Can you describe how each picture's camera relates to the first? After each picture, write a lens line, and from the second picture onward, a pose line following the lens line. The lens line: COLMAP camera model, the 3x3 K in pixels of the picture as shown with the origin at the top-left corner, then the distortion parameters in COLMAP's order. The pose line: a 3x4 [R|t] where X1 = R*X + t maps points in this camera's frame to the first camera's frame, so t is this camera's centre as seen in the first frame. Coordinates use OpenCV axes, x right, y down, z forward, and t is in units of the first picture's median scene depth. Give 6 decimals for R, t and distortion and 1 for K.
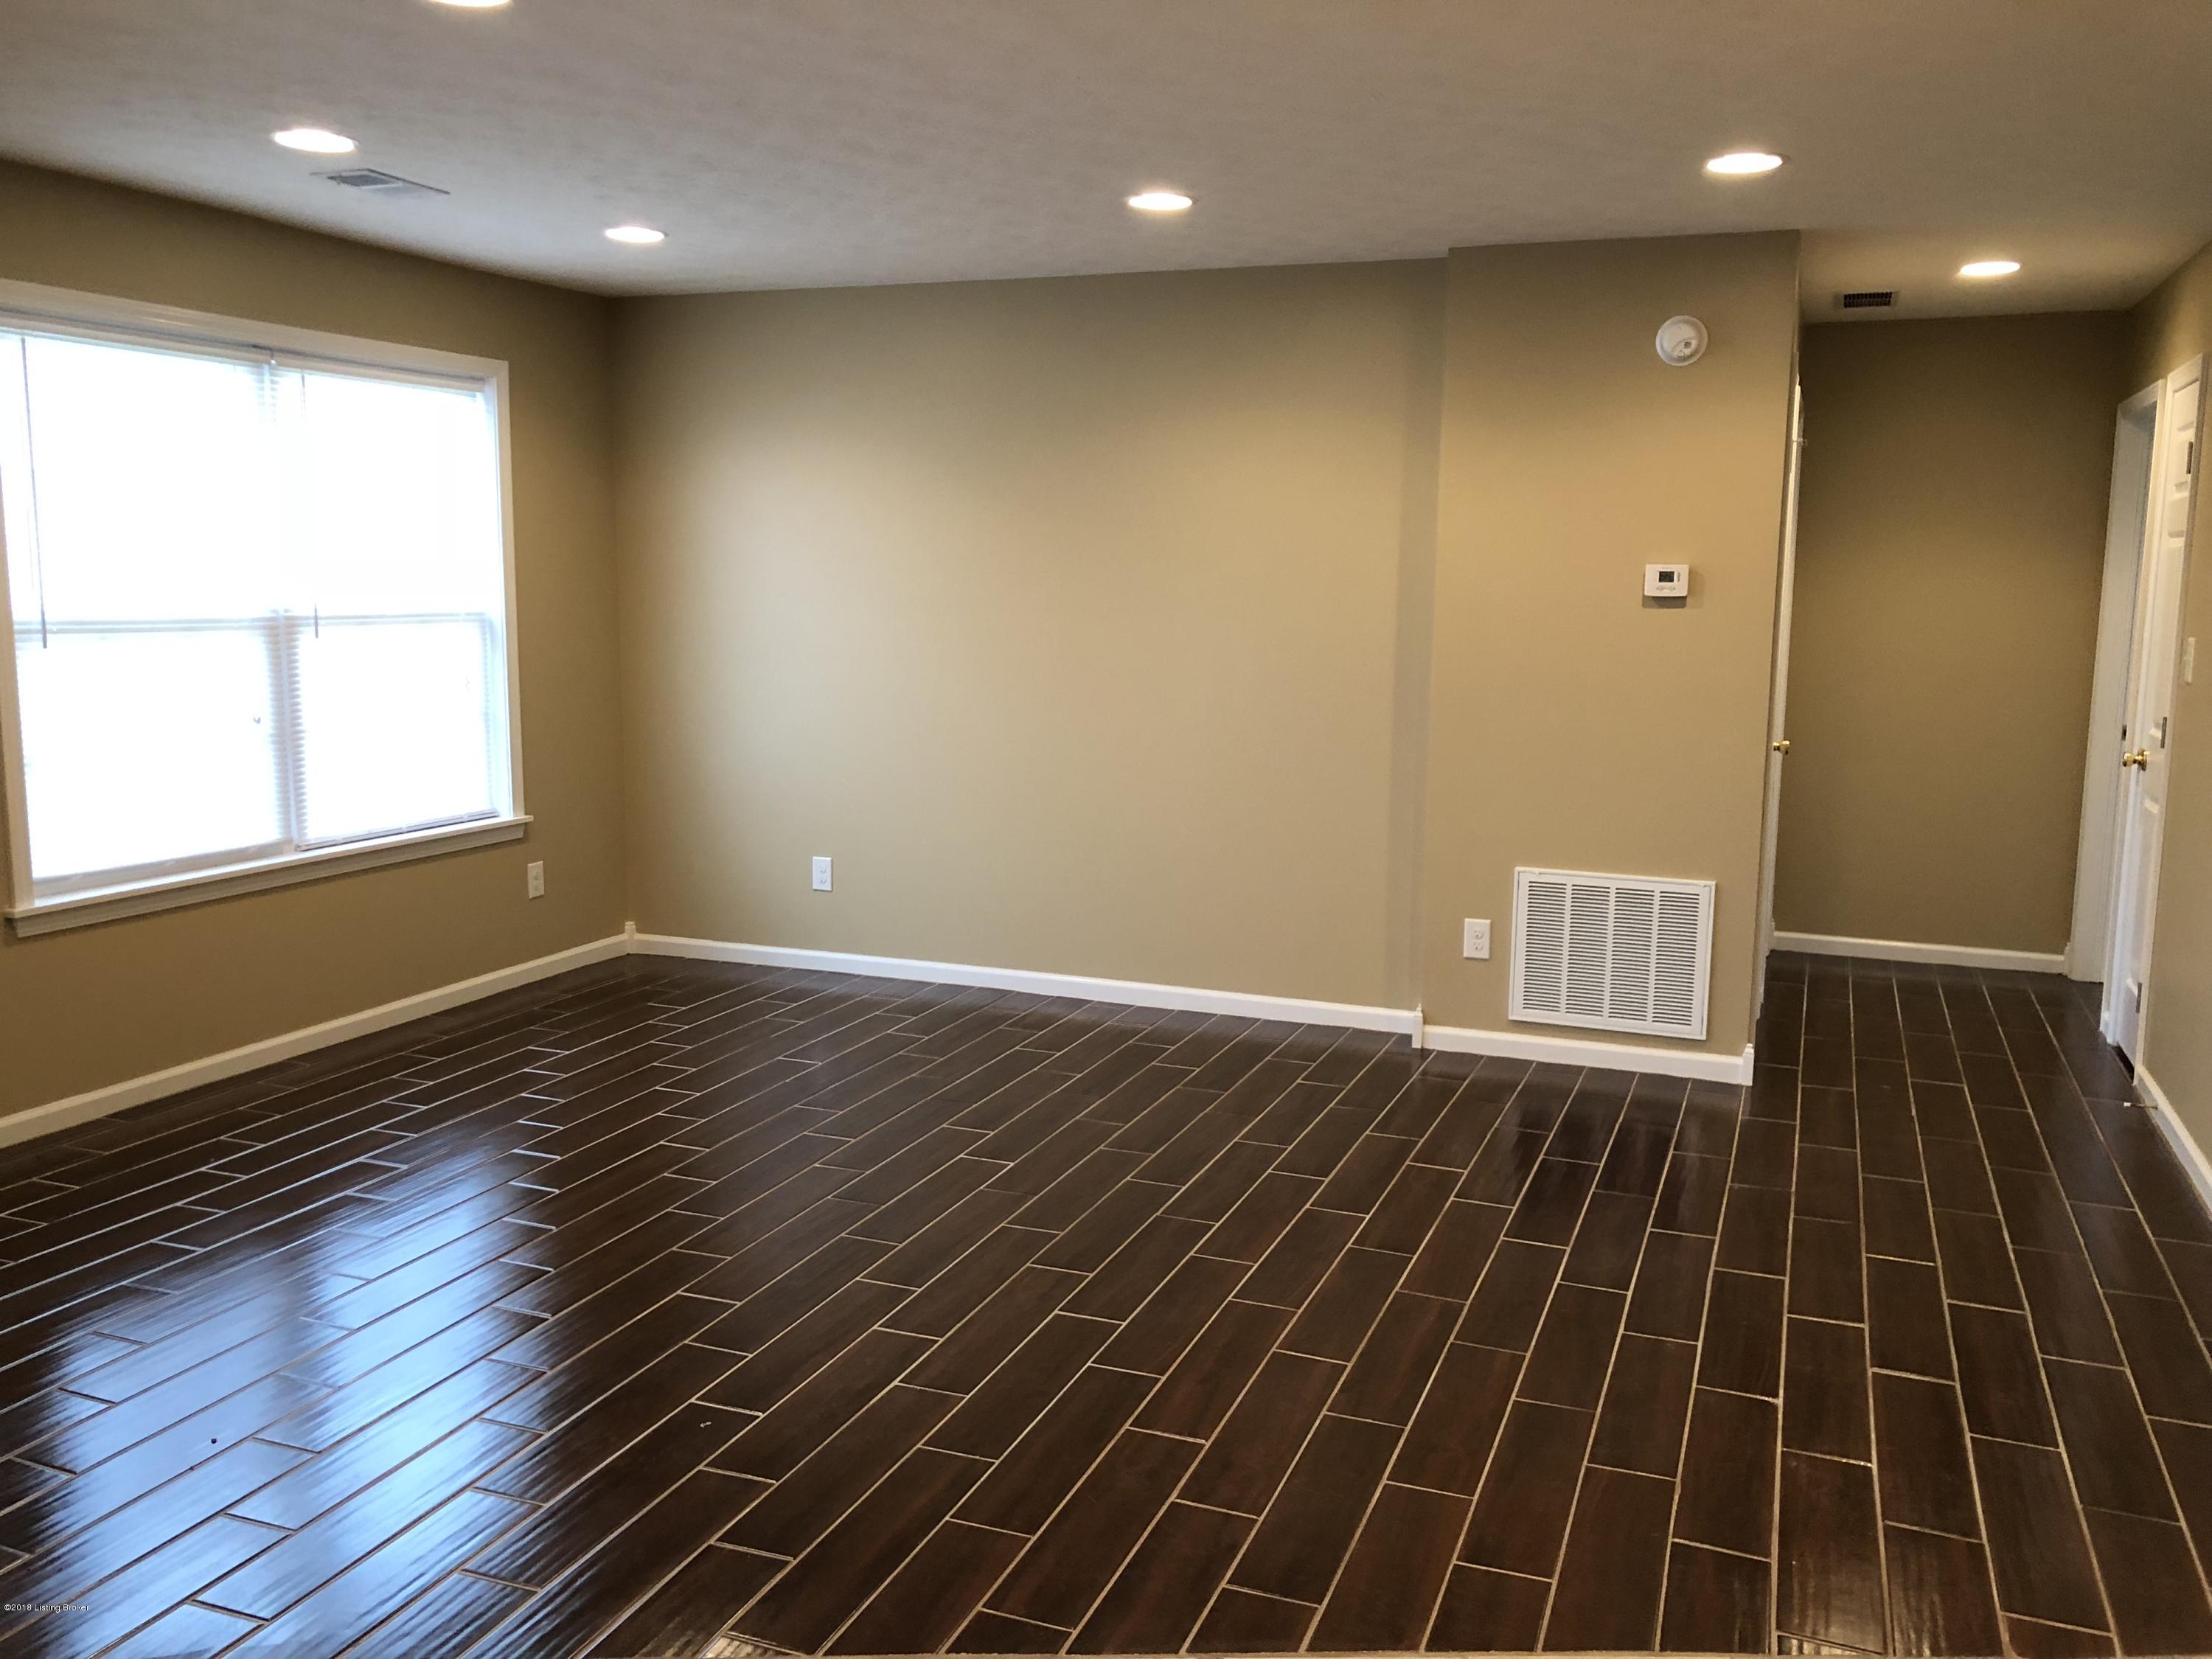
lens RADIAL K [[1795.9, 0, 1095.9], [0, 1795.9, 832.9], [0, 0, 1]] dist [-0.010177, 0.042153]
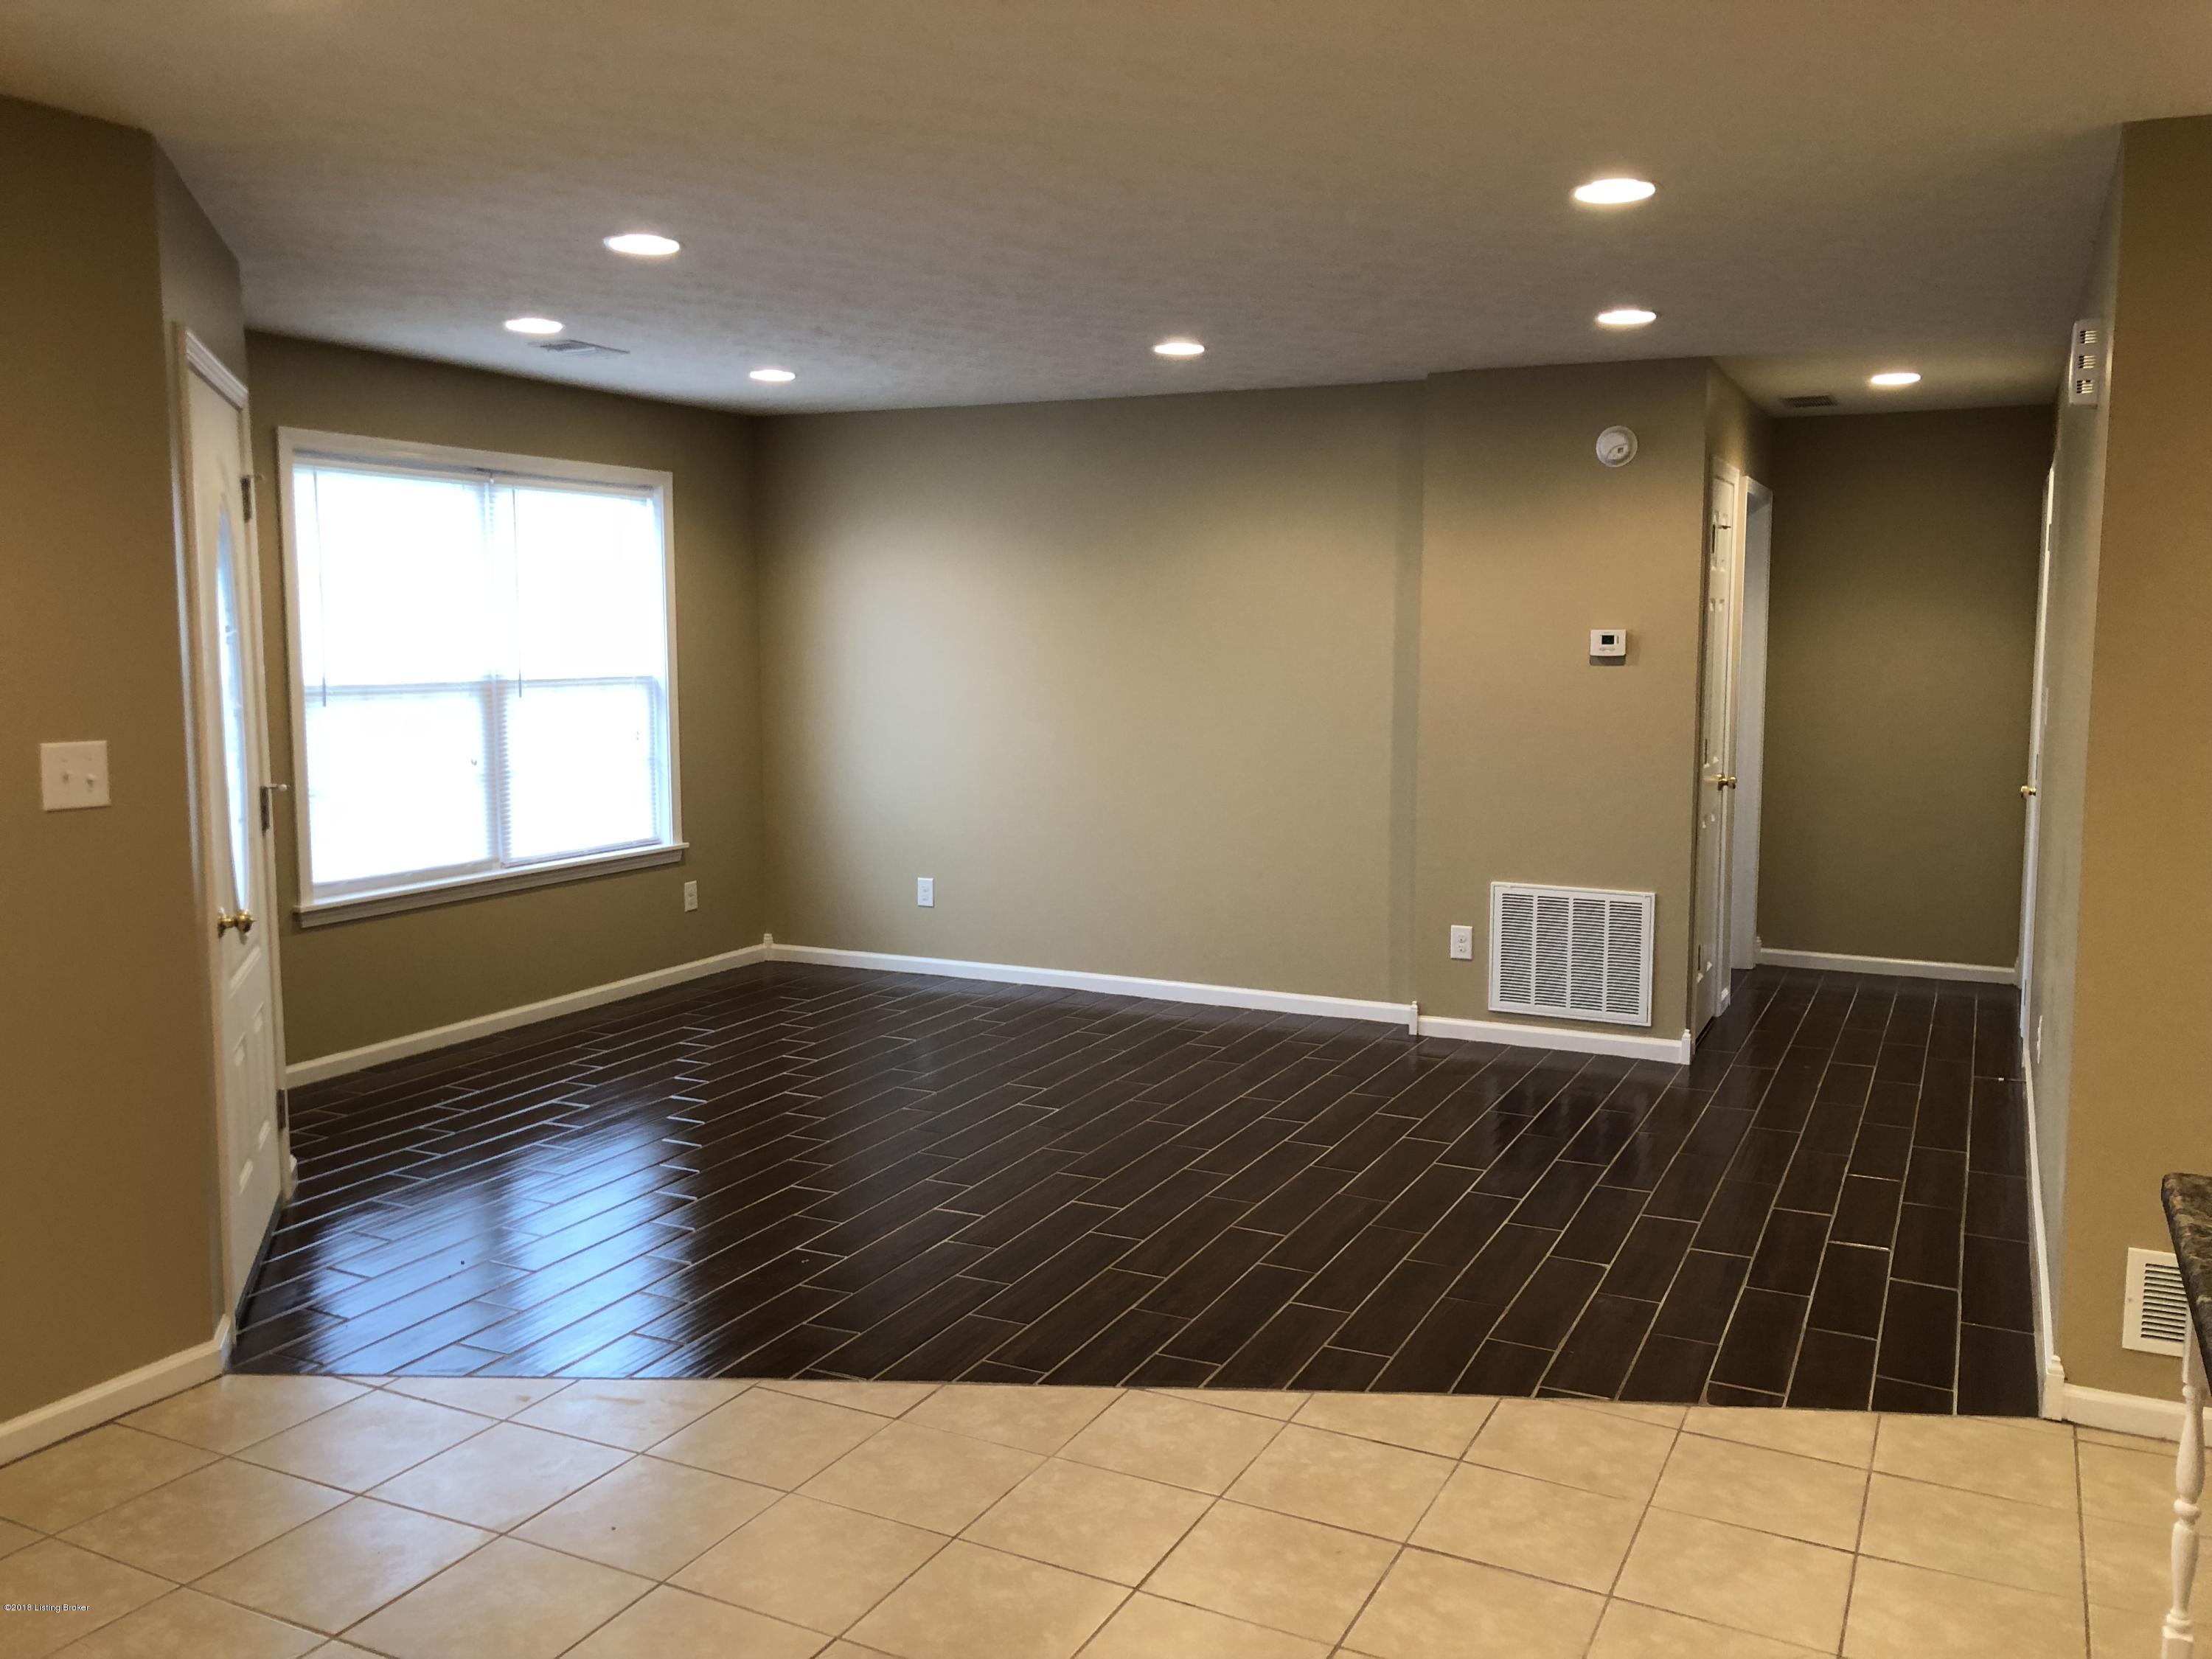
lens RADIAL K [[1801.7, 0, 1105.2], [0, 1801.7, 815.9], [0, 0, 1]] dist [0.061116, -0.116009]
pose [[0.996982, -0.001282, -0.077622, 0.071590], [-0.001986, 0.999115, -0.042010, 0.026601], [0.077607, 0.042037, 0.996097, -0.226528]]
